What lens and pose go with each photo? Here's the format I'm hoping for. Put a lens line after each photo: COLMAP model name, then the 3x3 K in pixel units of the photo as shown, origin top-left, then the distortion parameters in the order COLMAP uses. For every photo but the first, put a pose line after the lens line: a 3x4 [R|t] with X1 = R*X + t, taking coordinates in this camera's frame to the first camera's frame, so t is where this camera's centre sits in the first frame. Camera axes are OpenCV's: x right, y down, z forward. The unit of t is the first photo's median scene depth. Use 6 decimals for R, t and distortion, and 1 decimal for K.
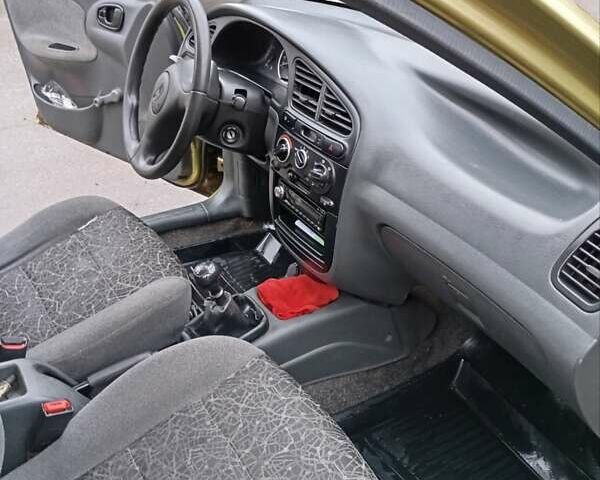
lens RADIAL K [[672.5, 0, 300.0], [0, 672.5, 240.0], [0, 0, 1]] dist [0.065330, -0.027134]
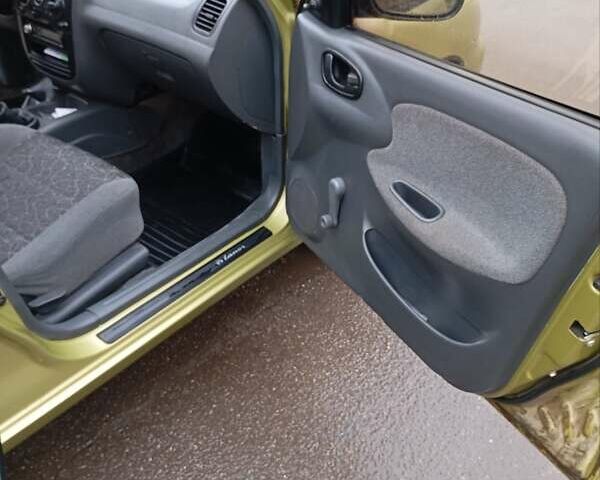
lens RADIAL K [[672.5, 0, 300.0], [0, 672.5, 240.0], [0, 0, 1]] dist [0.065330, -0.027134]
pose [[0.933291, -0.183240, 0.308855, -0.021642], [0.161902, 0.982359, 0.093590, 0.329240], [-0.320556, -0.037342, 0.946493, -0.569428]]
